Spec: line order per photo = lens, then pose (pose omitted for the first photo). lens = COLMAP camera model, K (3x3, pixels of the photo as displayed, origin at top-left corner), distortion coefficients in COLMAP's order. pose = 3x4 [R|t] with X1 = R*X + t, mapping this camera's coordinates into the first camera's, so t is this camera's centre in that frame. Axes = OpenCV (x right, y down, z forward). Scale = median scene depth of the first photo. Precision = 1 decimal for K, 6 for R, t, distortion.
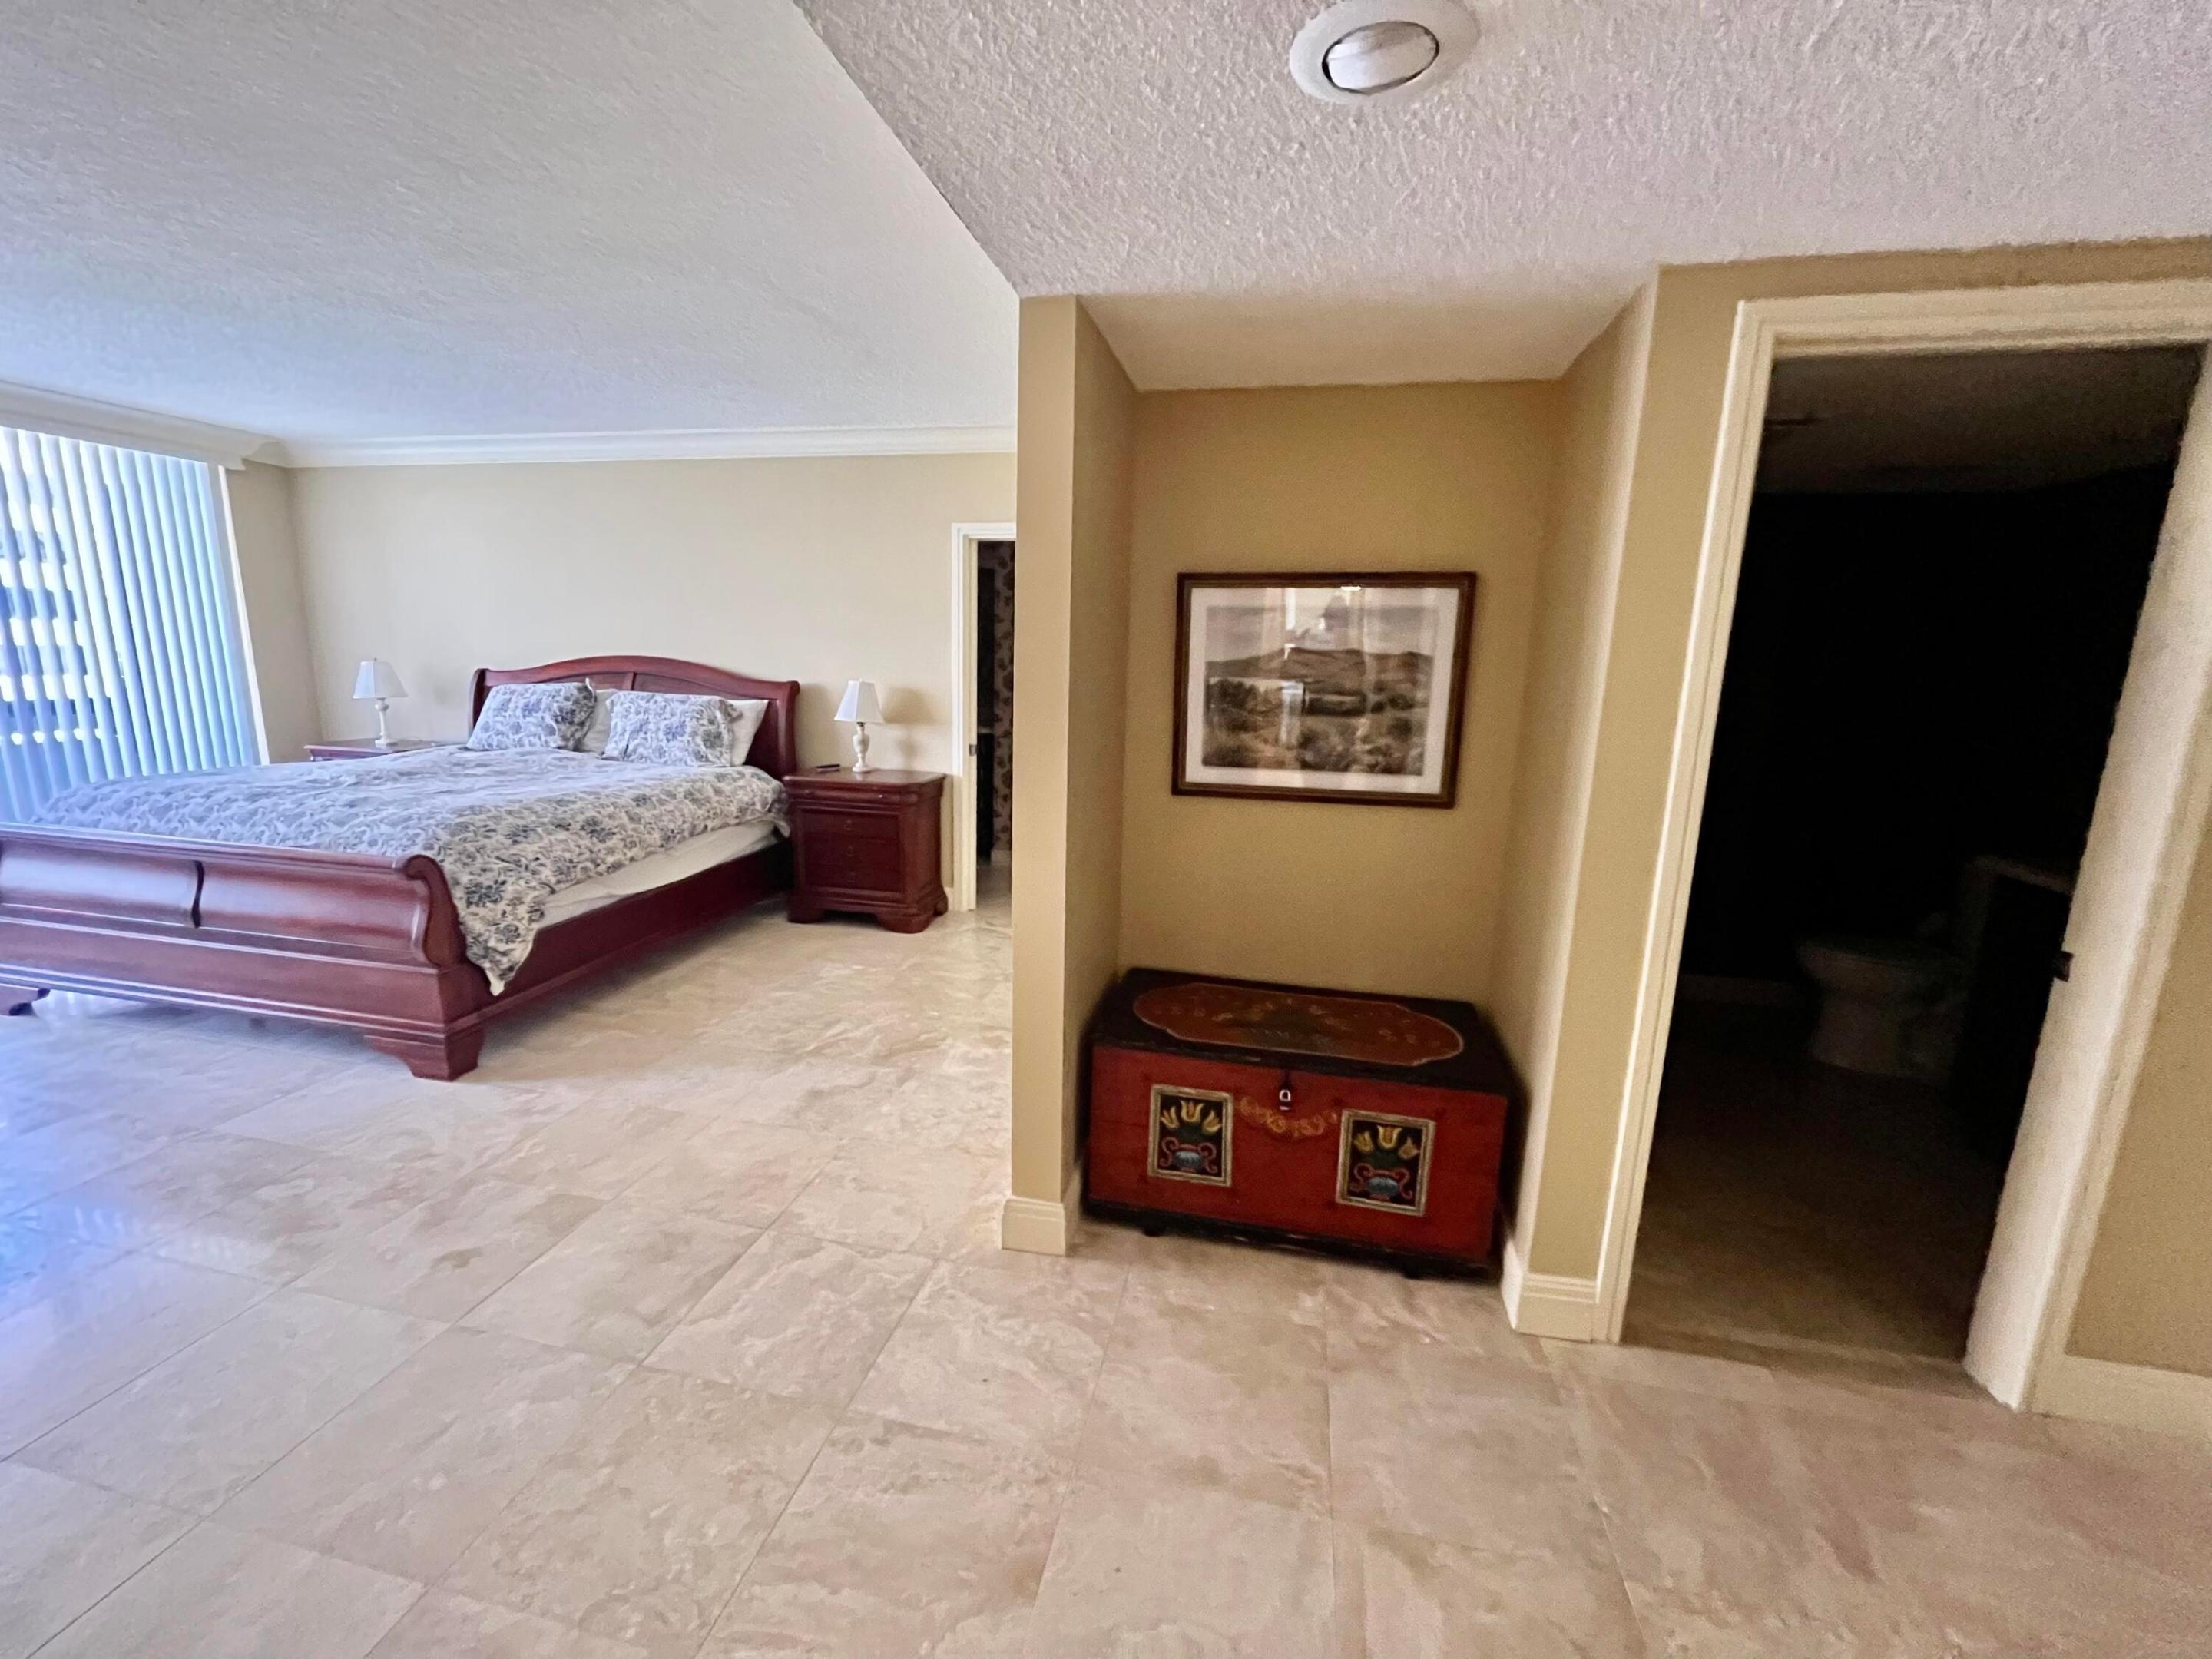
lens RADIAL K [[904.8, 0, 1100.3], [0, 904.8, 834.4], [0, 0, 1]] dist [-0.001819, -0.000023]
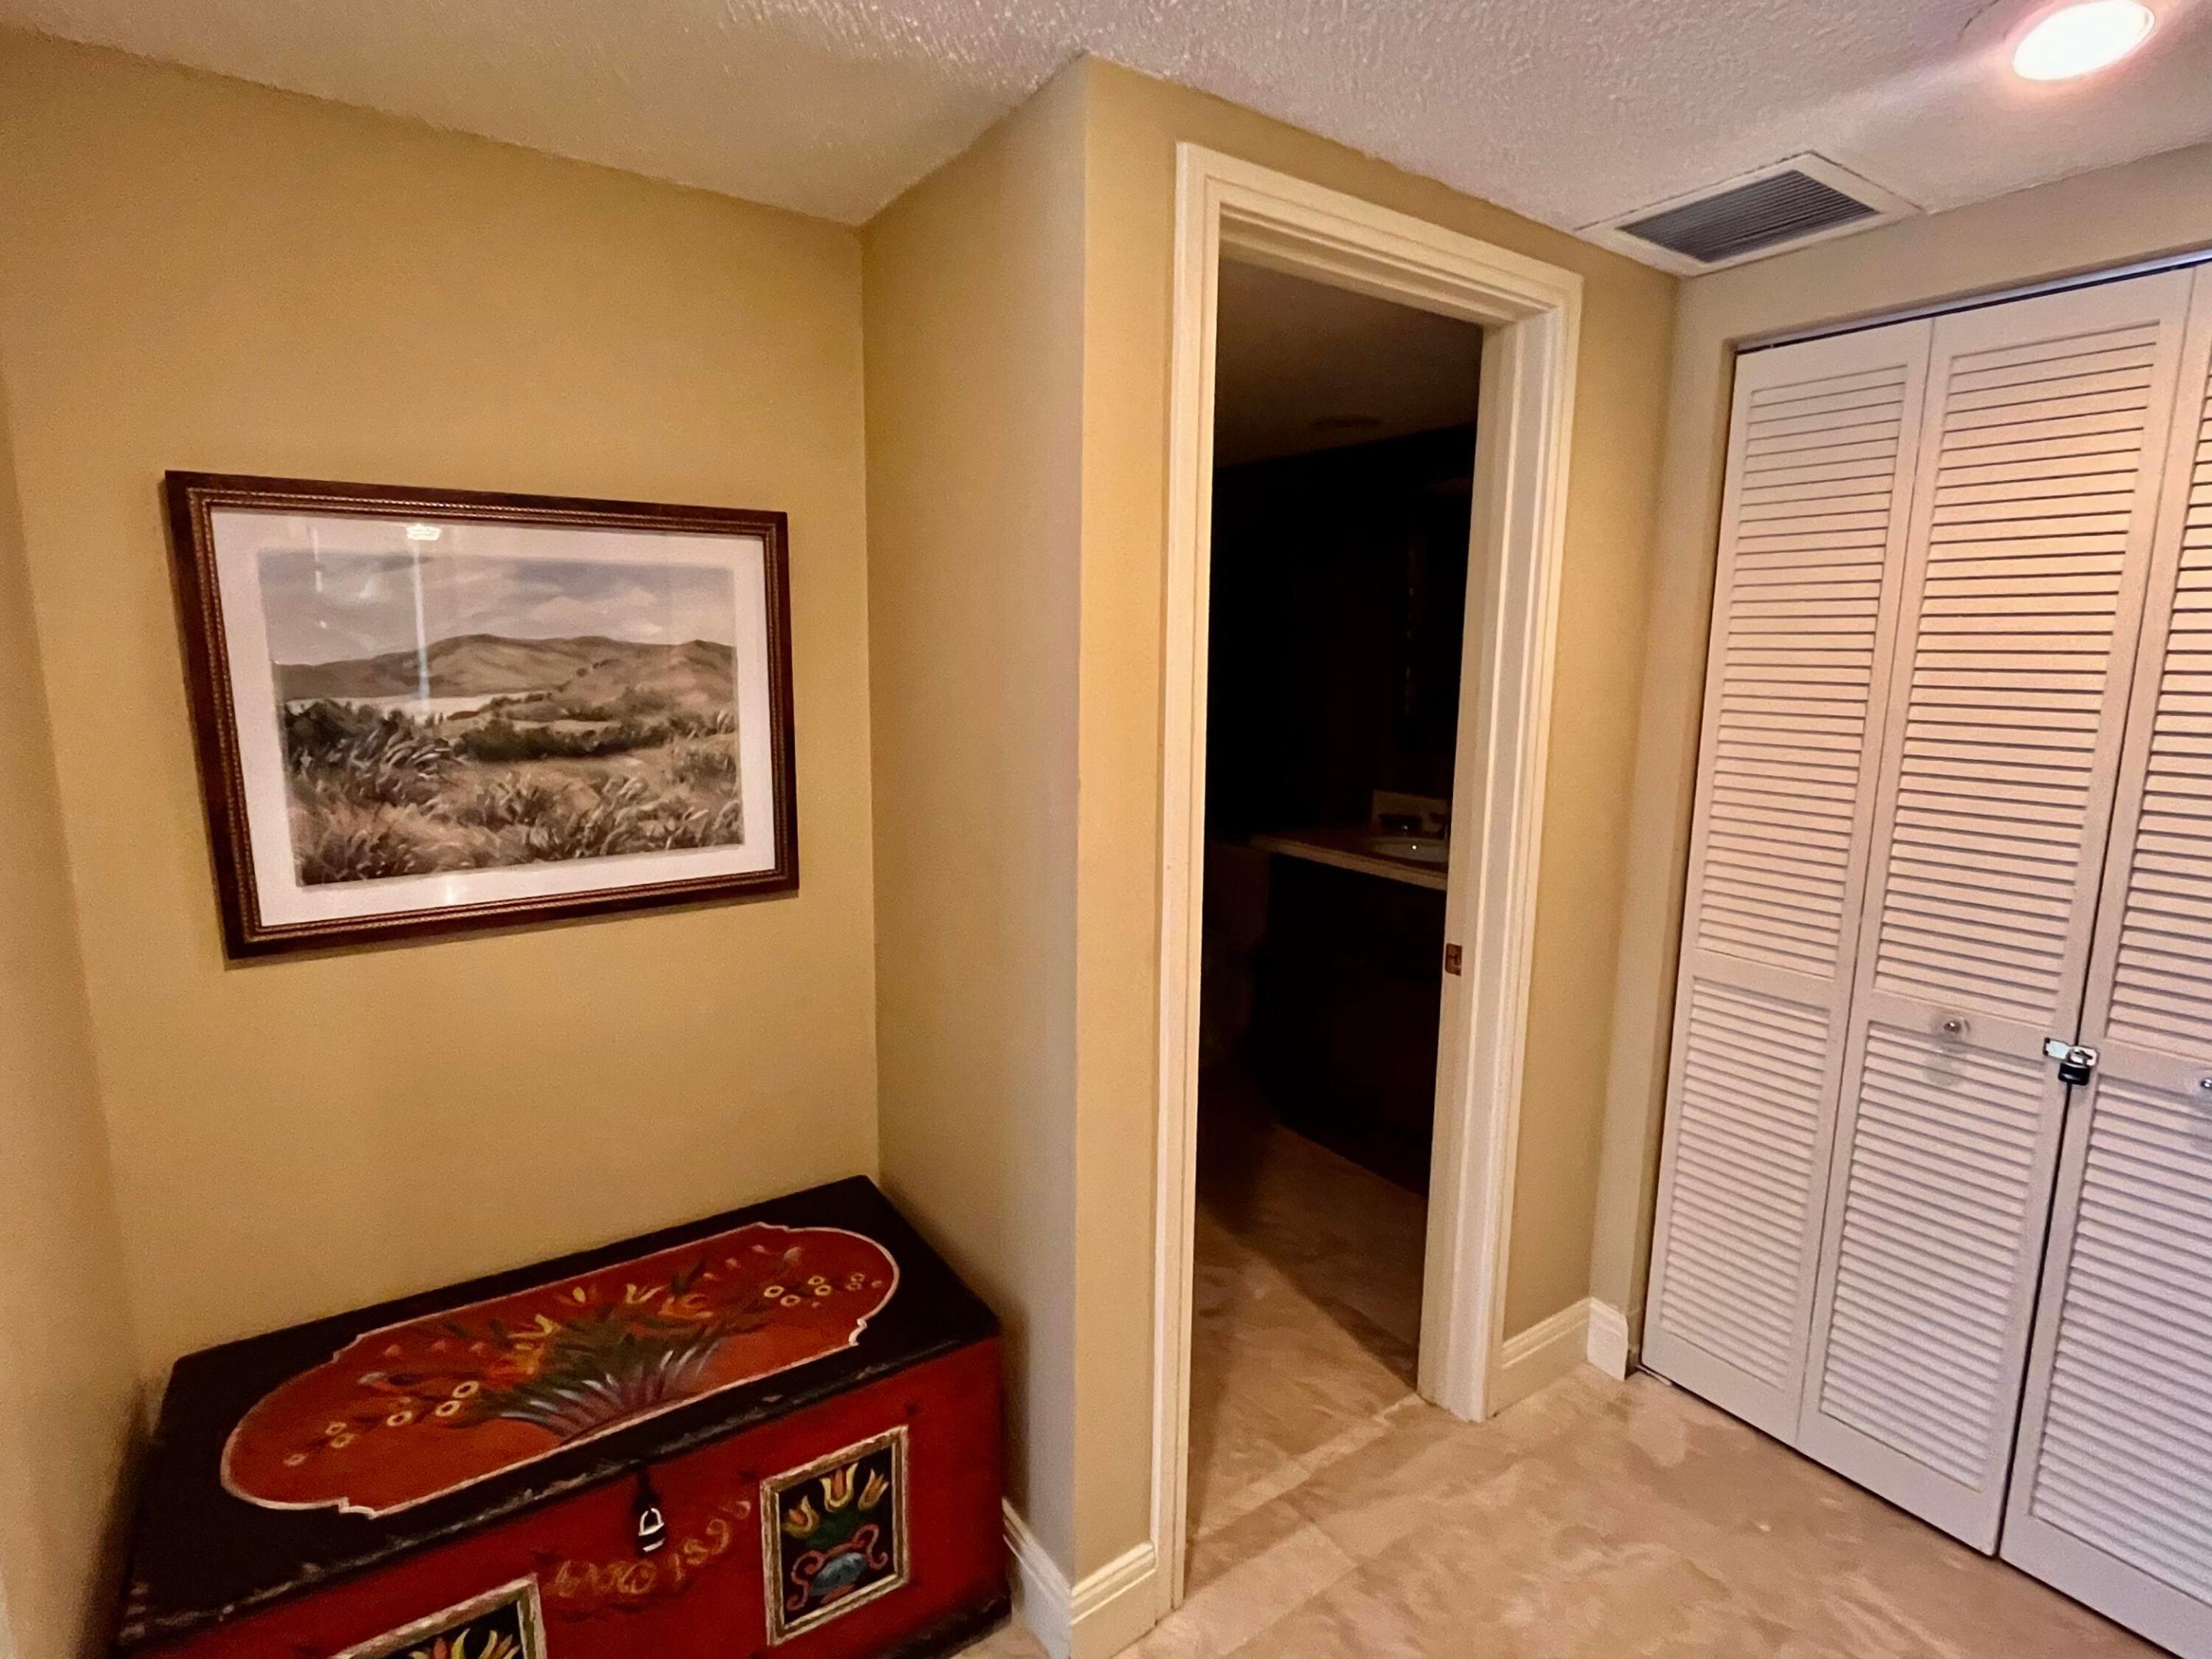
lens RADIAL K [[1118.3, 0, 1102.2], [0, 1118.3, 824.3], [0, 0, 1]] dist [-0.002564, -0.000105]
pose [[0.681212, -0.131882, 0.720109, -0.019818], [0.152291, 0.987650, 0.036815, -0.074903], [-0.716070, 0.084587, 0.692884, 0.336686]]
